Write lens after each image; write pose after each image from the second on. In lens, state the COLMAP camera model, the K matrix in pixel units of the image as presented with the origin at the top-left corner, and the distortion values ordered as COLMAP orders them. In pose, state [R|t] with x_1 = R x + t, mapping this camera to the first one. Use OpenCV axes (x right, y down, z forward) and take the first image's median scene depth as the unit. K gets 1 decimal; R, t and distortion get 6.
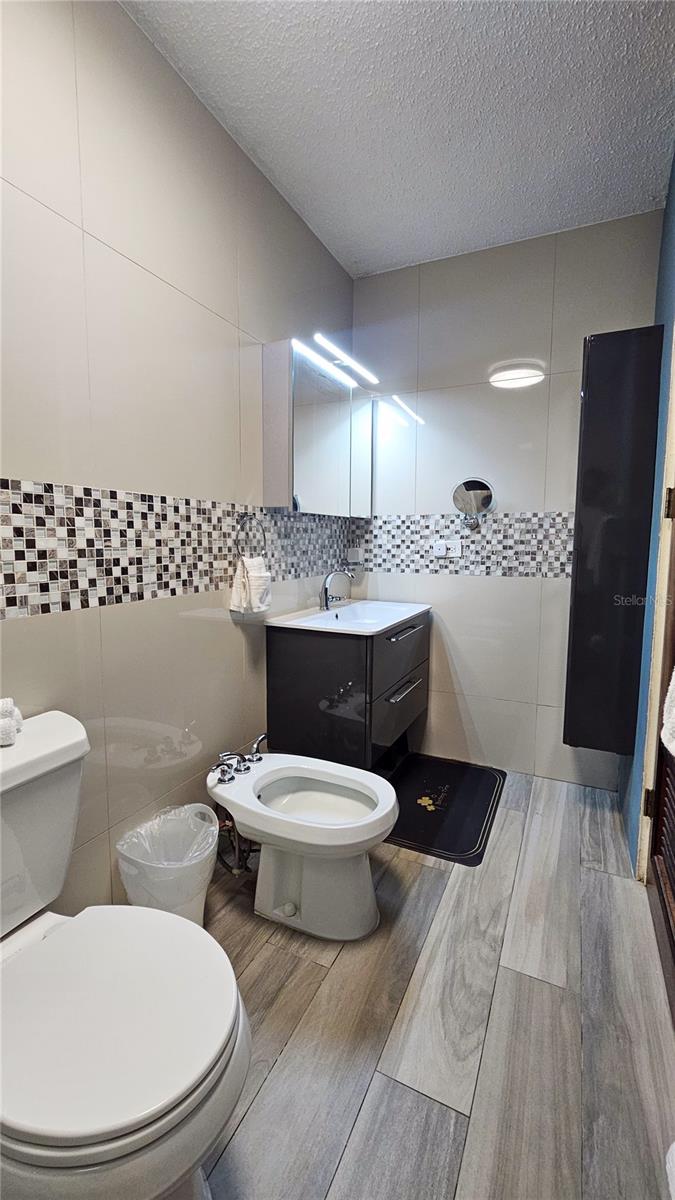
lens RADIAL K [[492.4, 0, 339.1], [0, 492.4, 588.2], [0, 0, 1]] dist [-0.003343, -0.000513]
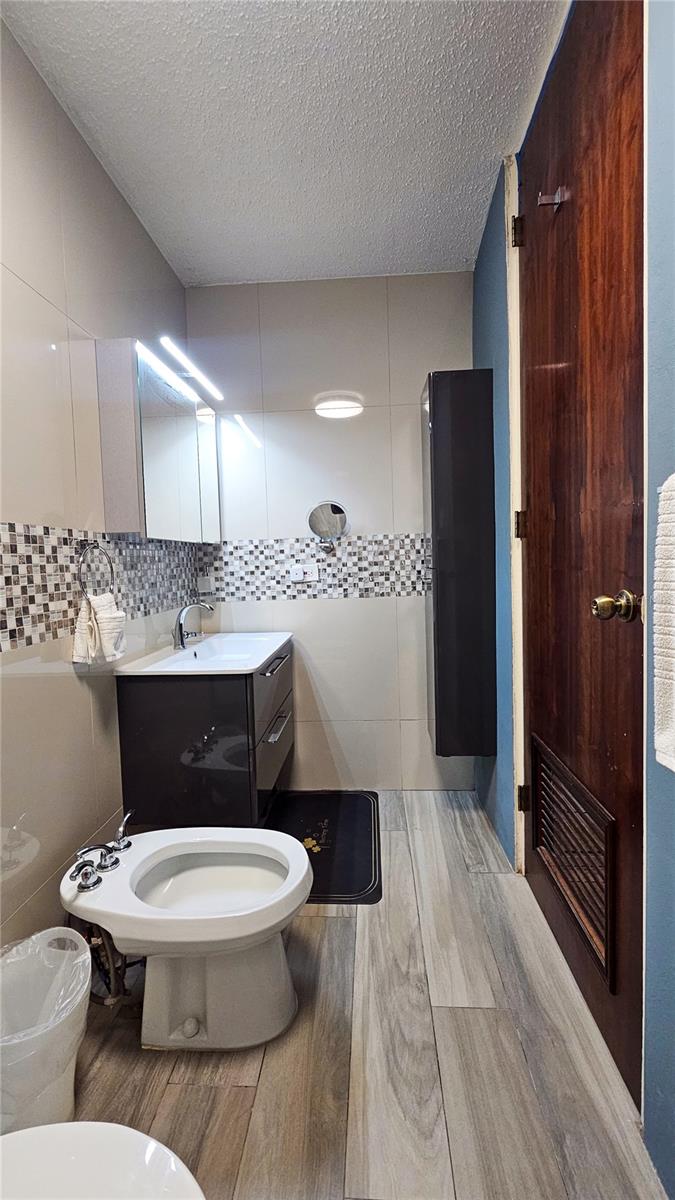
lens RADIAL K [[492.4, 0, 339.1], [0, 492.4, 588.3], [0, 0, 1]] dist [-0.003343, -0.000513]
pose [[0.927332, -0.054832, 0.370200, -0.119121], [0.072849, 0.996734, -0.034853, -0.016843], [-0.367080, 0.059289, 0.928298, 0.107648]]
